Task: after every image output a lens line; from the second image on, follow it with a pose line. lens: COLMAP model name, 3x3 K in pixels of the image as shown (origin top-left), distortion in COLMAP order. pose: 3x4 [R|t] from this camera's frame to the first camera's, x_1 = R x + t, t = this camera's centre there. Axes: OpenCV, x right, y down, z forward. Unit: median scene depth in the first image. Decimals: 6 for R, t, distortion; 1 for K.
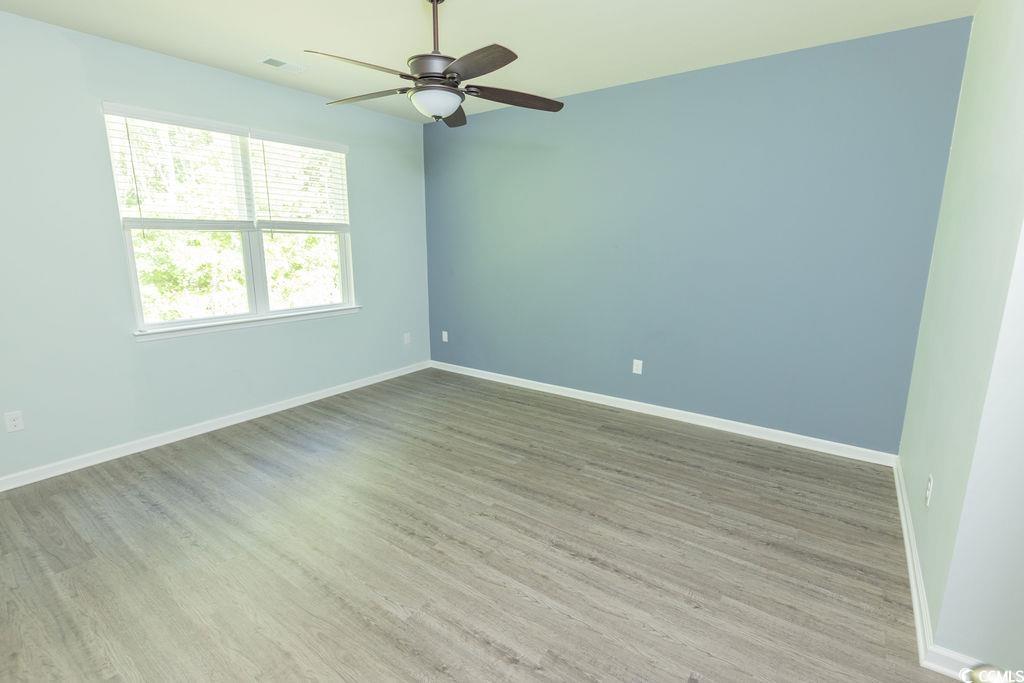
lens RADIAL K [[482.2, 0, 513.0], [0, 482.2, 340.8], [0, 0, 1]] dist [-0.000404, -0.000351]
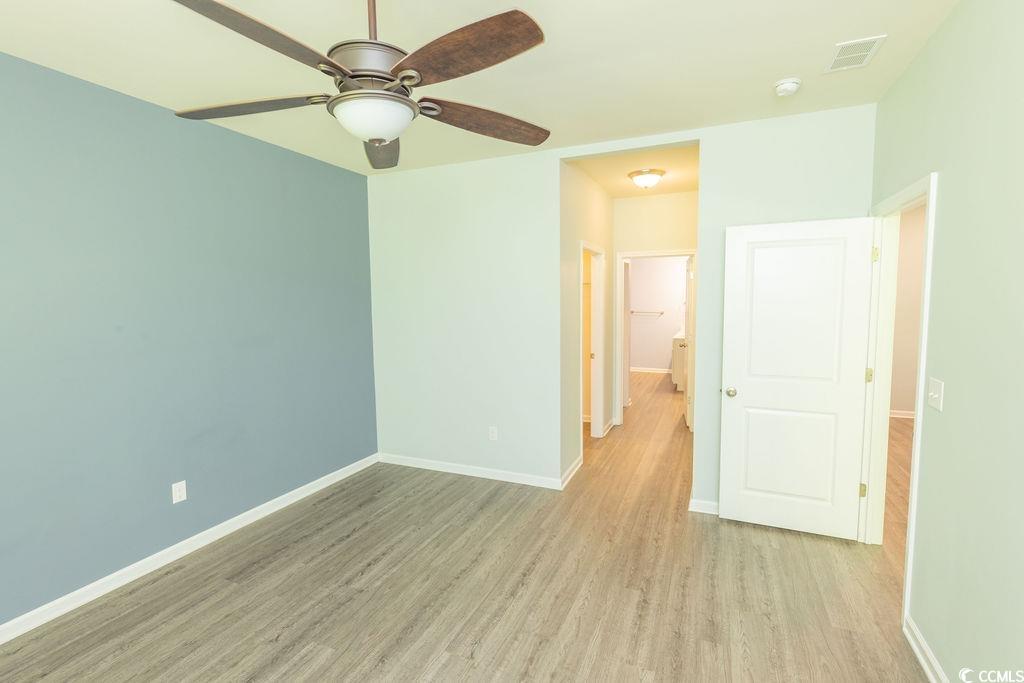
lens RADIAL K [[482.2, 0, 513.0], [0, 482.2, 340.8], [0, 0, 1]] dist [-0.000404, -0.000351]
pose [[-0.231588, -0.088846, 0.968748, -0.786588], [0.205403, 0.968904, 0.137964, -0.239280], [-0.950882, 0.230935, -0.206137, 0.946650]]
